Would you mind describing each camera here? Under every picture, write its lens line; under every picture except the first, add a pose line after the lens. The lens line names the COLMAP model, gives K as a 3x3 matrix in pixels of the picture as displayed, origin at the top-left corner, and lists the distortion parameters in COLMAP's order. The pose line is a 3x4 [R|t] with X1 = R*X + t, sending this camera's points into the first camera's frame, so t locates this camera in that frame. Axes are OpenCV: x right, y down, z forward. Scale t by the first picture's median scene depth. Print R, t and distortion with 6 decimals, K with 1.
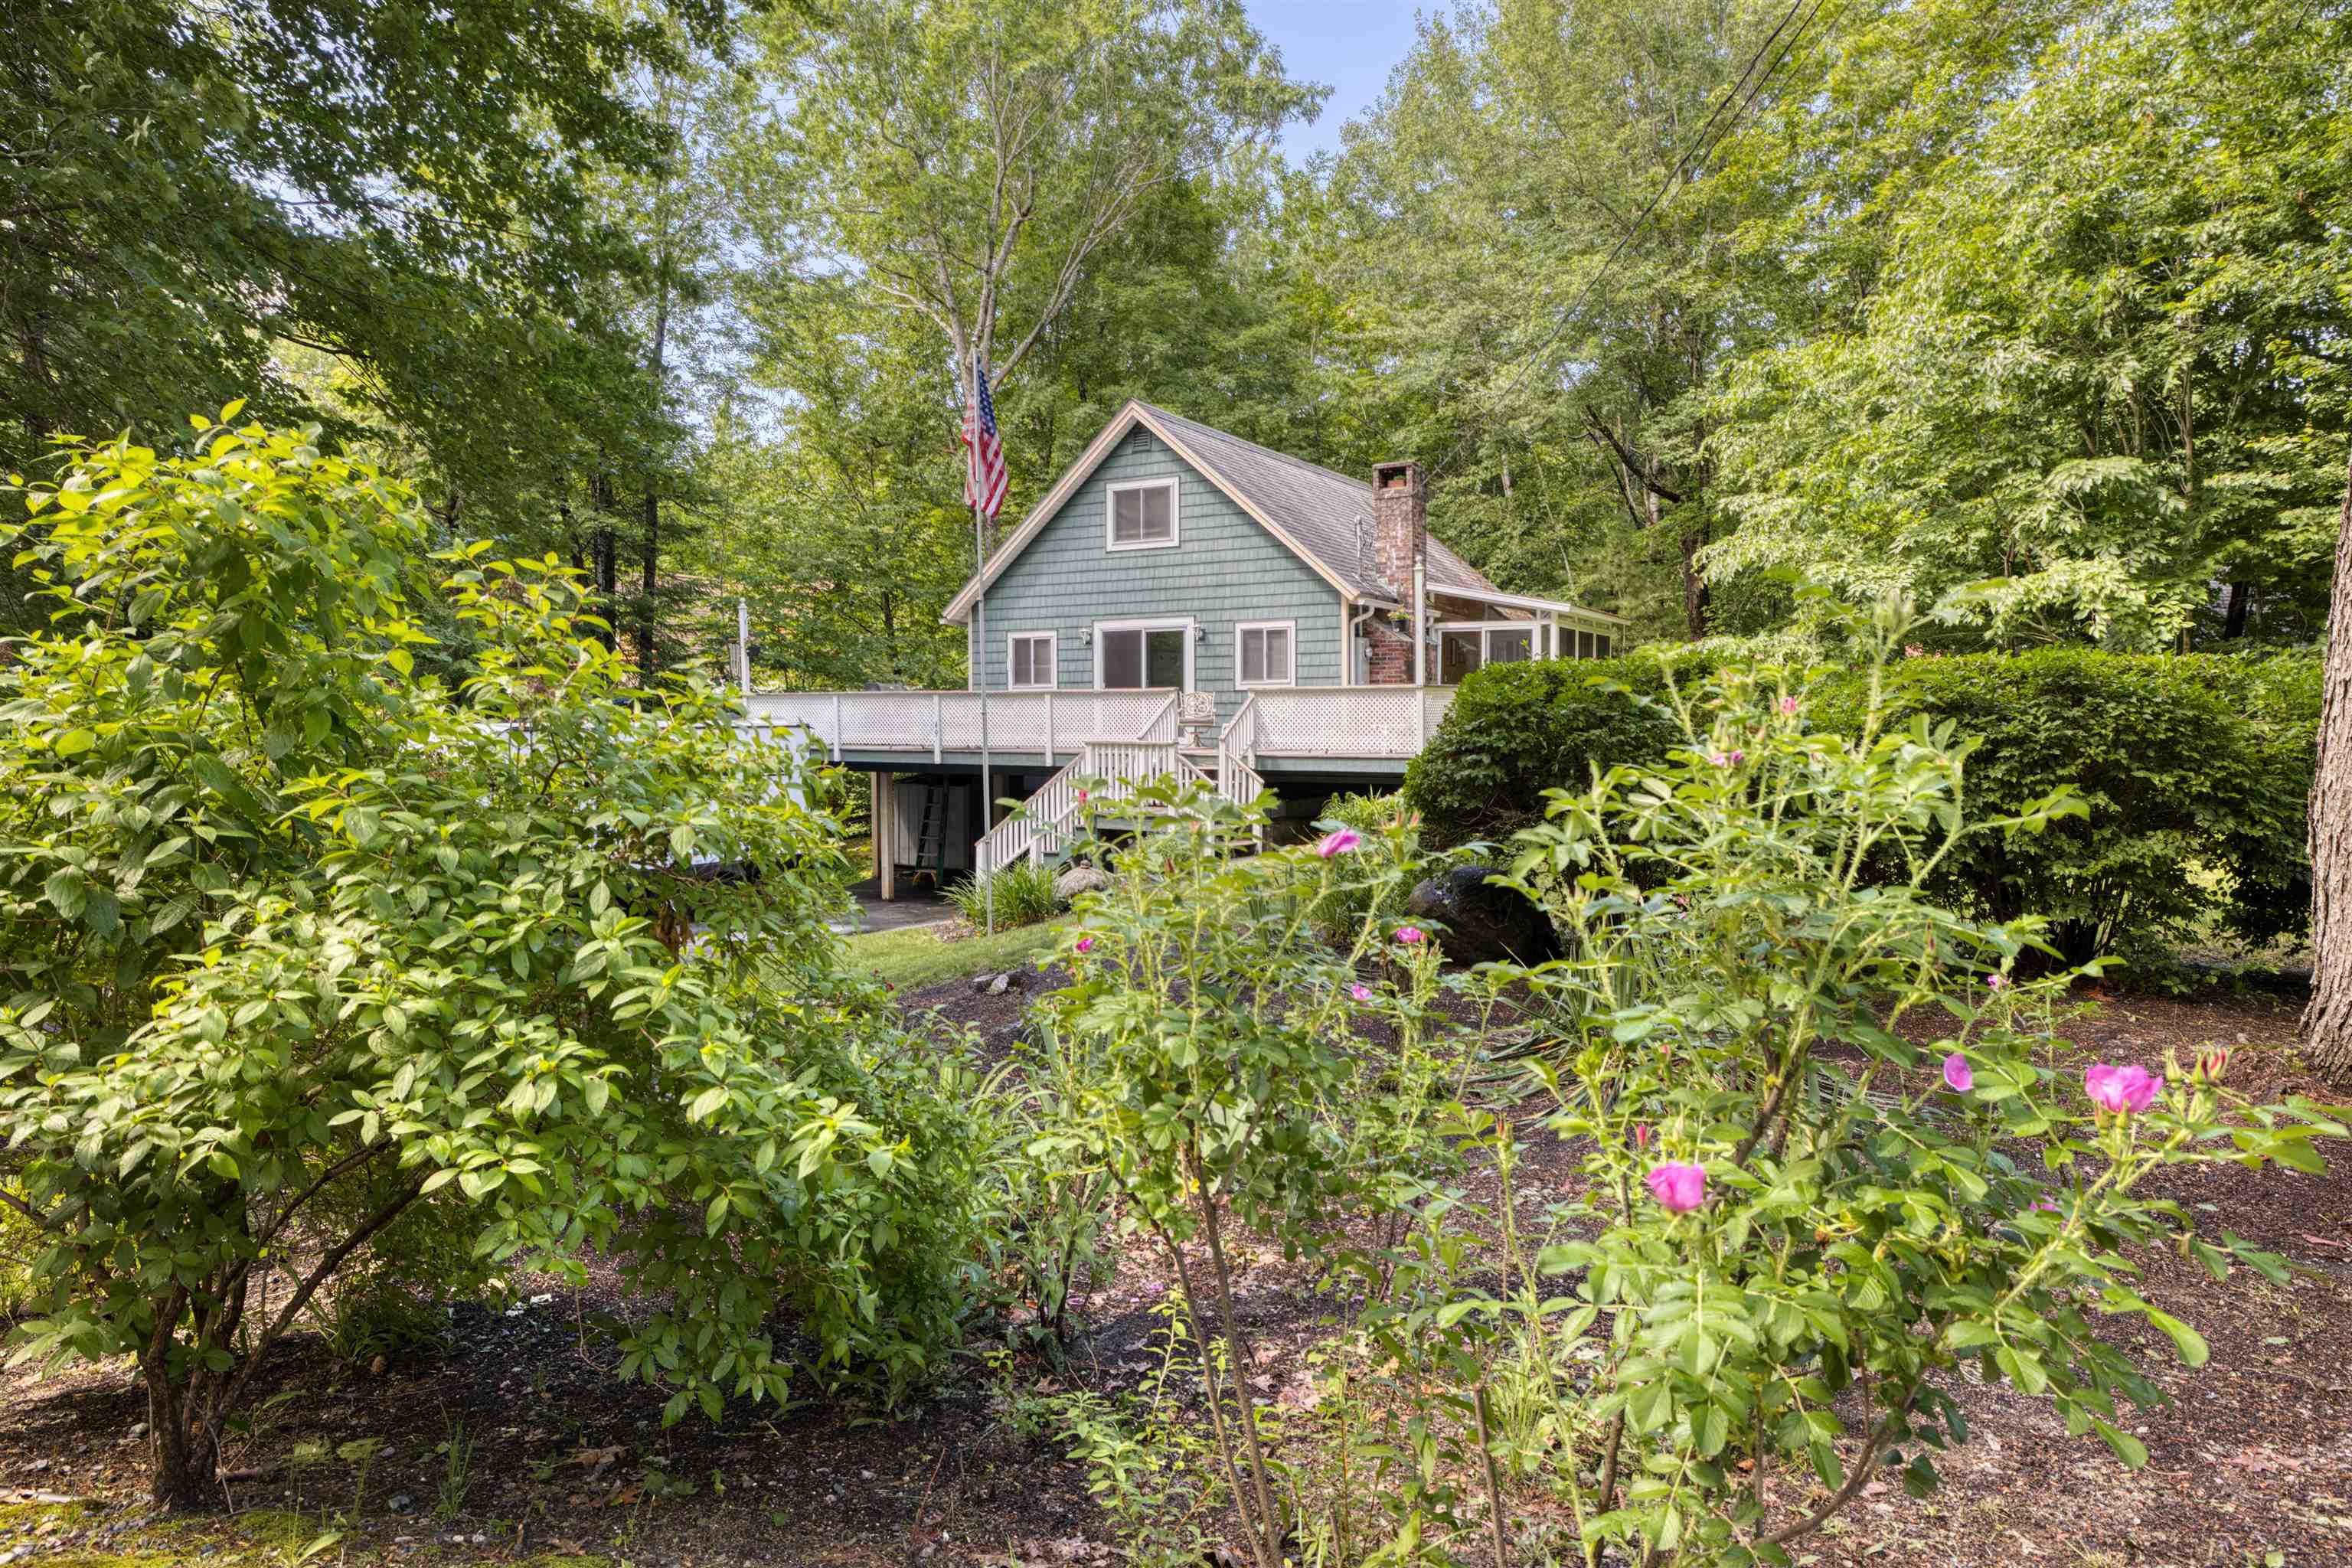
lens RADIAL K [[1460.8, 0, 1165.0], [0, 1460.8, 795.7], [0, 0, 1]] dist [0.028048, -0.014427]
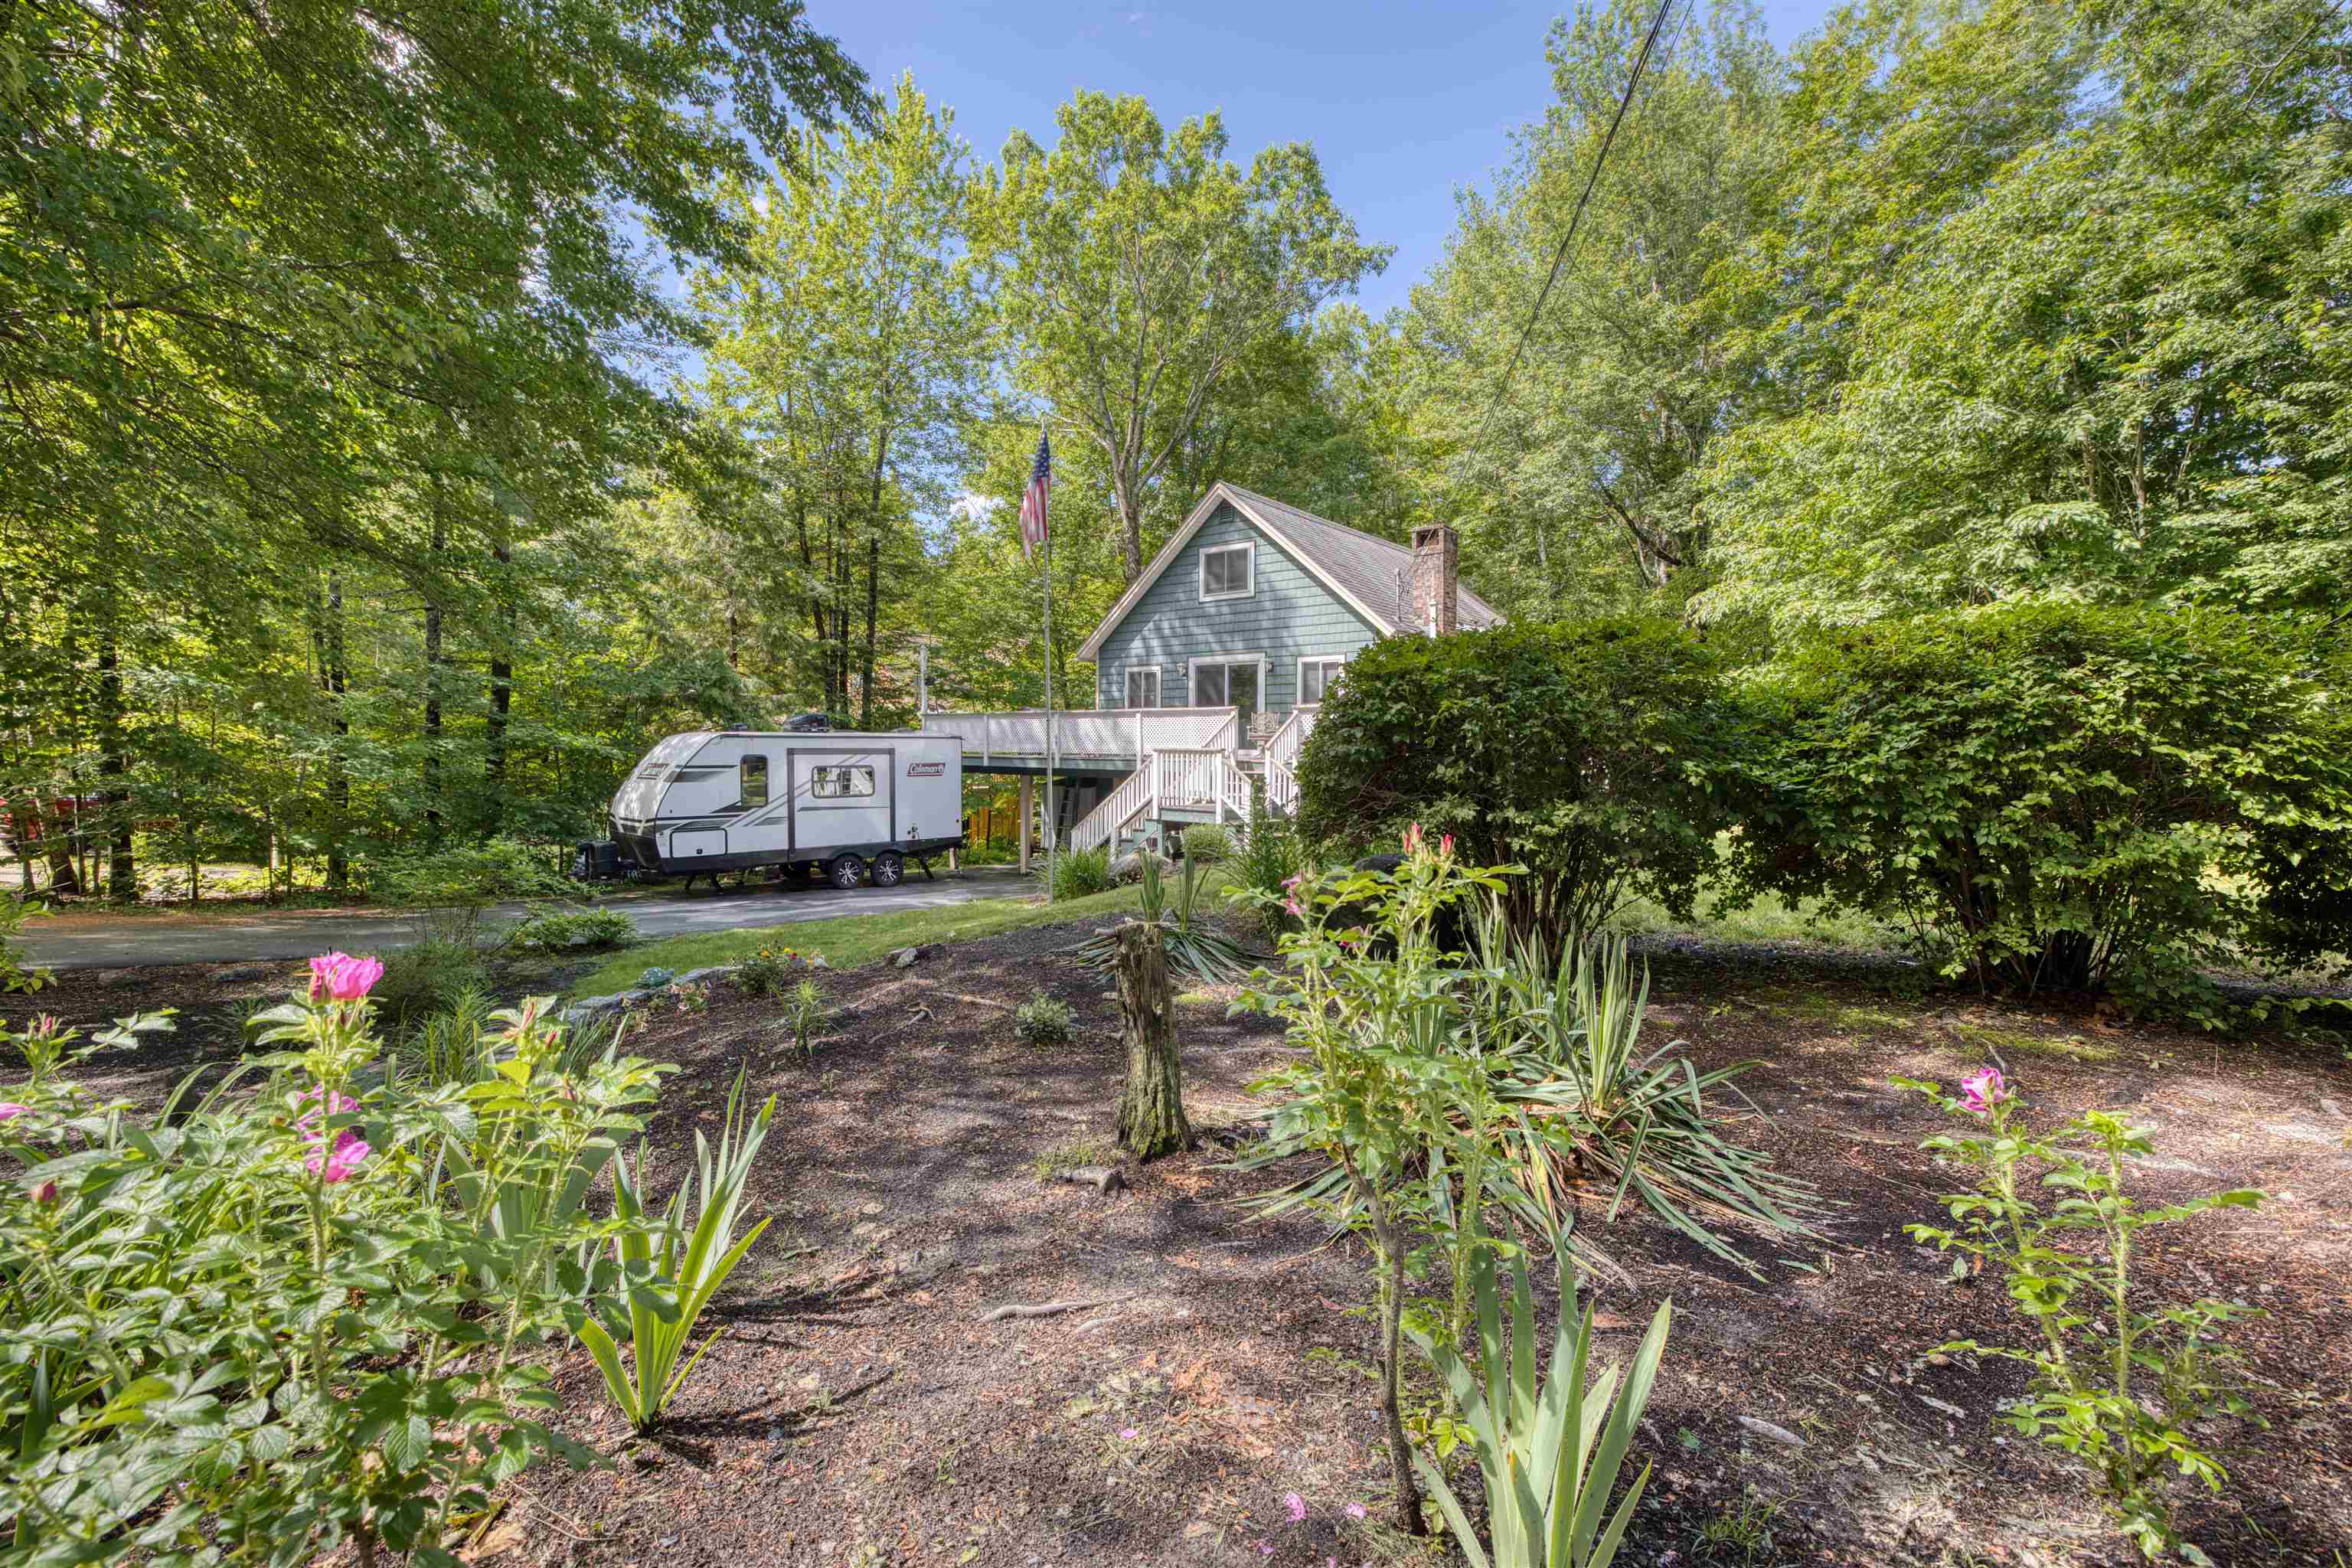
lens RADIAL K [[1042.0, 0, 1166.6], [0, 1042.0, 783.7], [0, 0, 1]] dist [-0.019389, 0.005046]
pose [[0.990244, 0.012678, -0.138764, 0.069498], [-0.015296, 0.999724, -0.017814, 0.006990], [0.138500, 0.019763, 0.990165, 0.126184]]
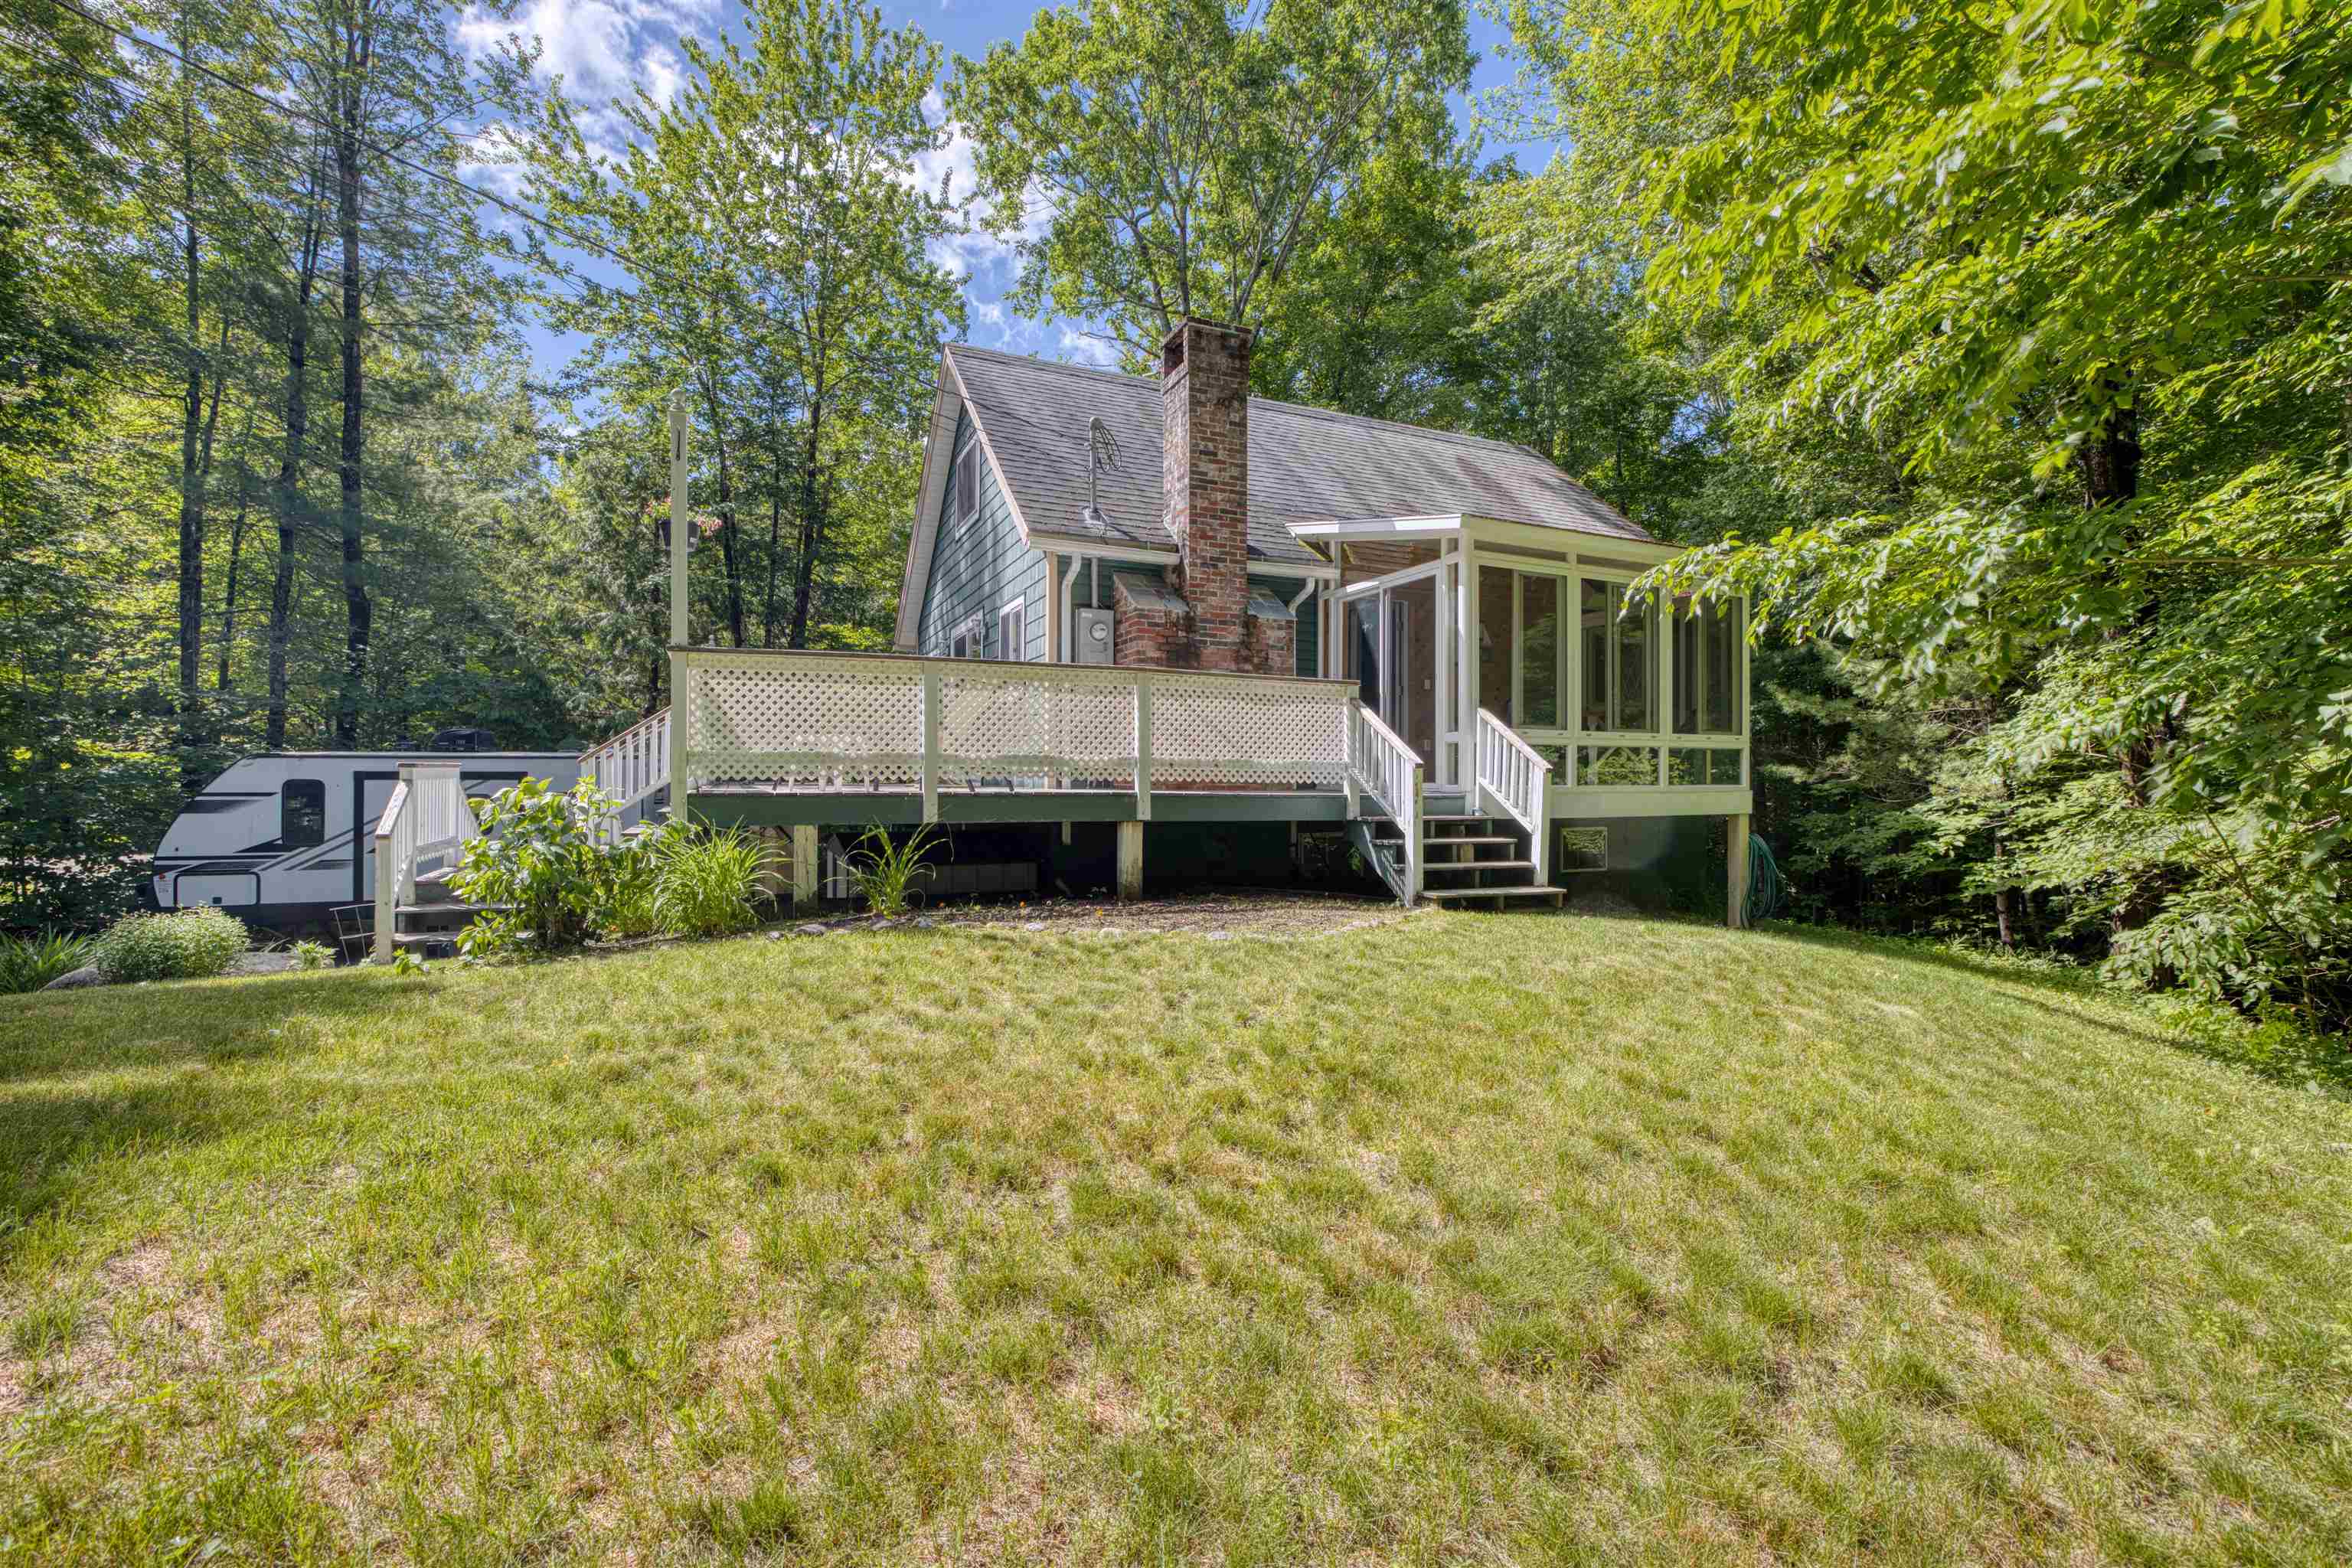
lens RADIAL K [[1042.0, 0, 1173.7], [0, 1042.0, 773.2], [0, 0, 1]] dist [-0.019389, 0.005046]
pose [[0.795171, 0.001409, -0.606383, 0.470954], [-0.037190, 0.998228, -0.046448, -0.021009], [0.605243, 0.059485, 0.793815, 0.732015]]
